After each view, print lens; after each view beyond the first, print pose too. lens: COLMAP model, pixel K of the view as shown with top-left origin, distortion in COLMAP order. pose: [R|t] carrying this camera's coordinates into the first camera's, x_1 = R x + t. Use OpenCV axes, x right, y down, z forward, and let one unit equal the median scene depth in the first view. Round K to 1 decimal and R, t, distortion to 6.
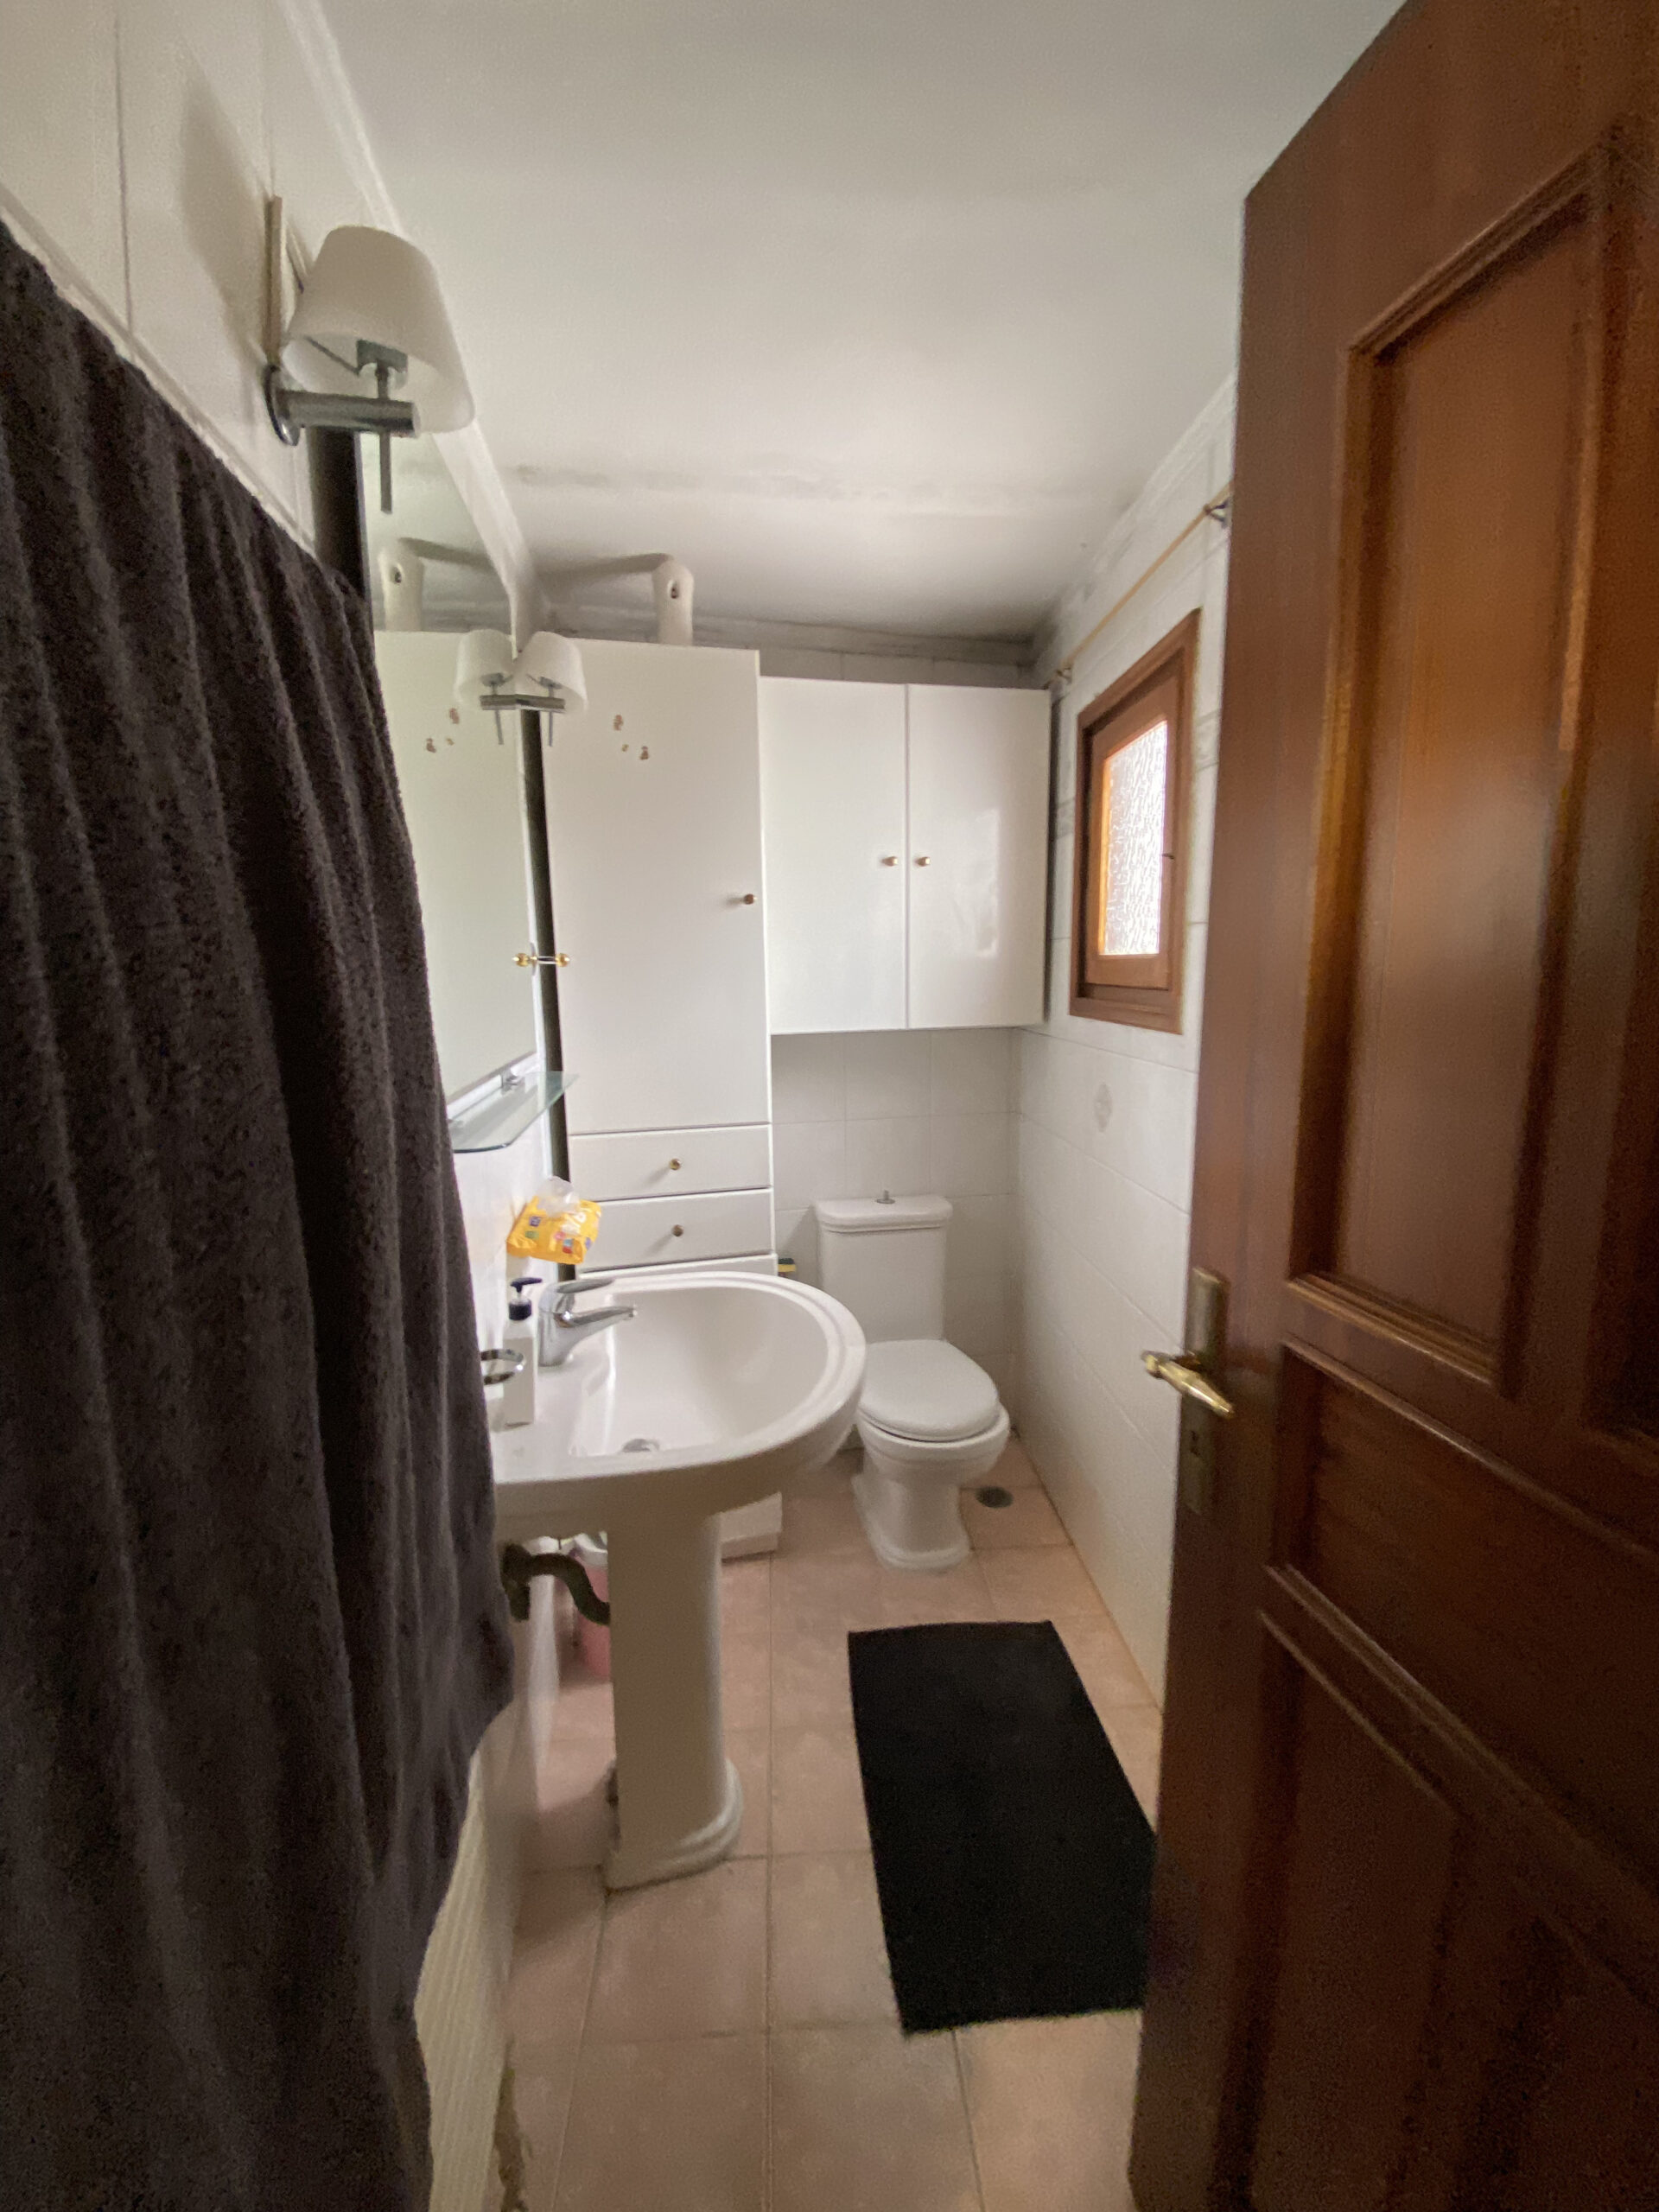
lens RADIAL K [[881.8, 0, 834.0], [0, 881.8, 1103.5], [0, 0, 1]] dist [0.015768, -0.000883]
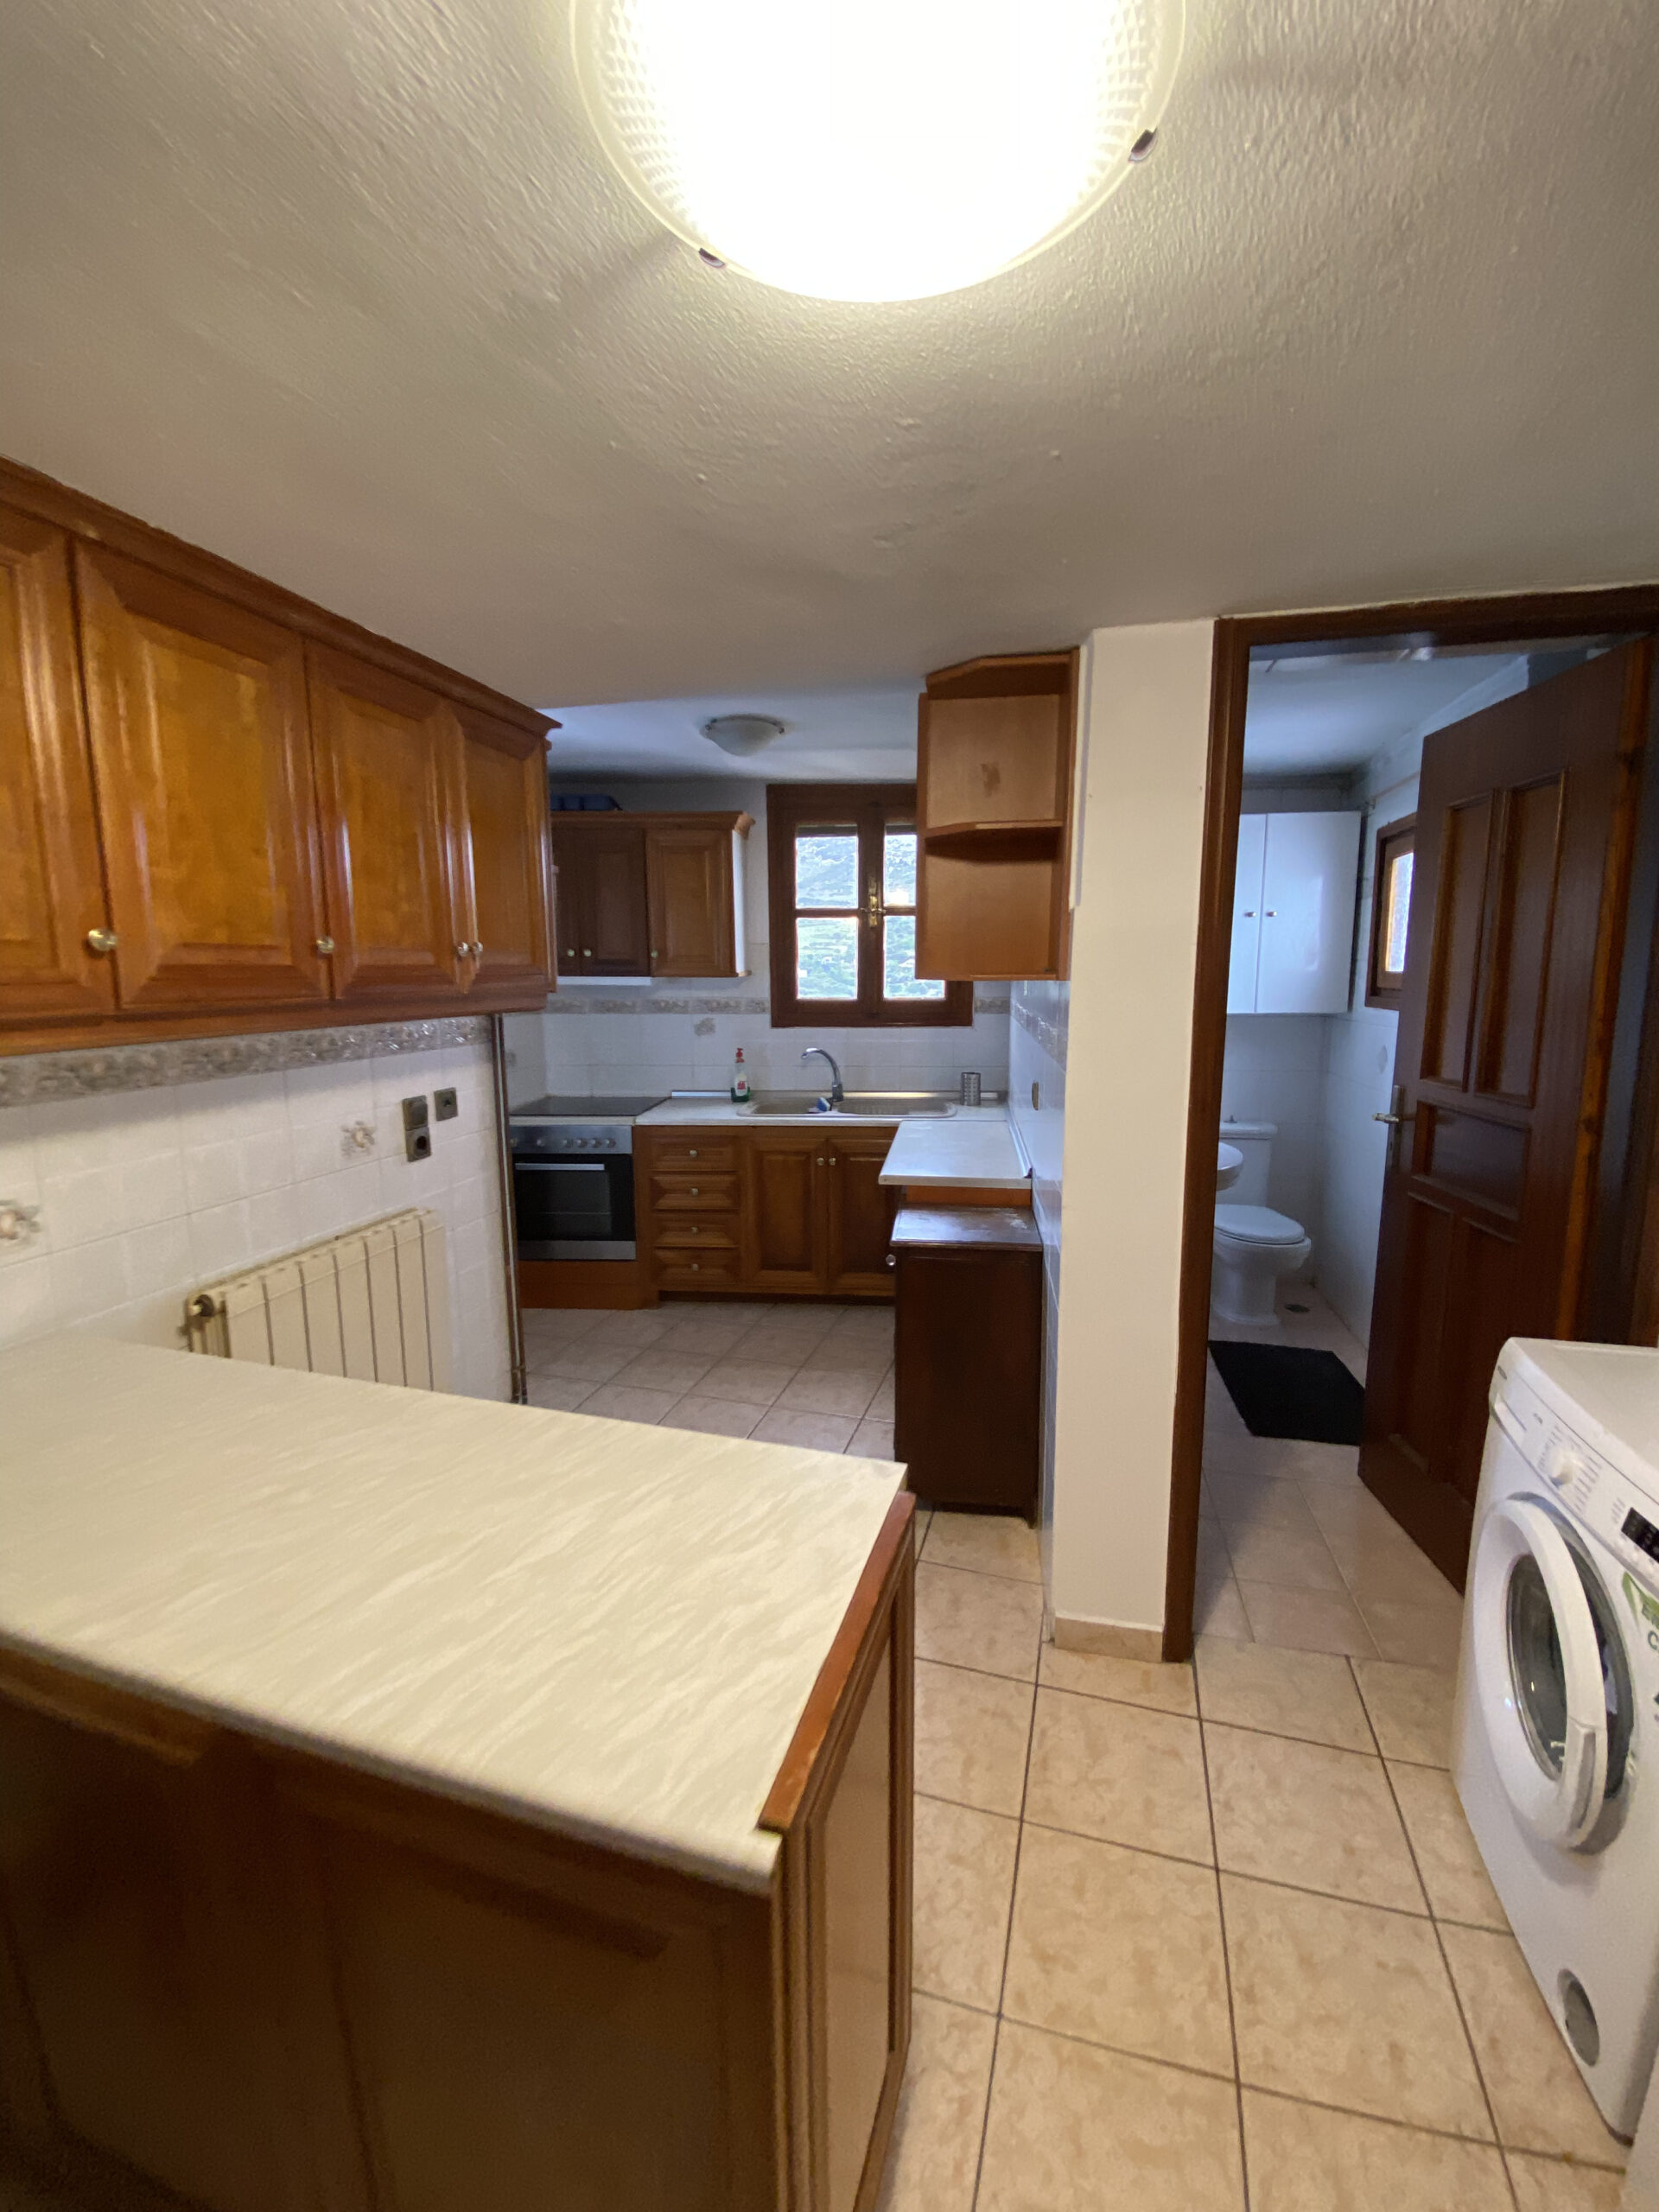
lens RADIAL K [[891.0, 0, 821.0], [0, 891.0, 1098.3], [0, 0, 1]] dist [-0.004265, -0.000136]
pose [[0.951260, 0.048832, -0.304500, -0.192200], [-0.051435, 0.998676, -0.000525, 0.128959], [0.304071, 0.016162, 0.952512, -0.922349]]
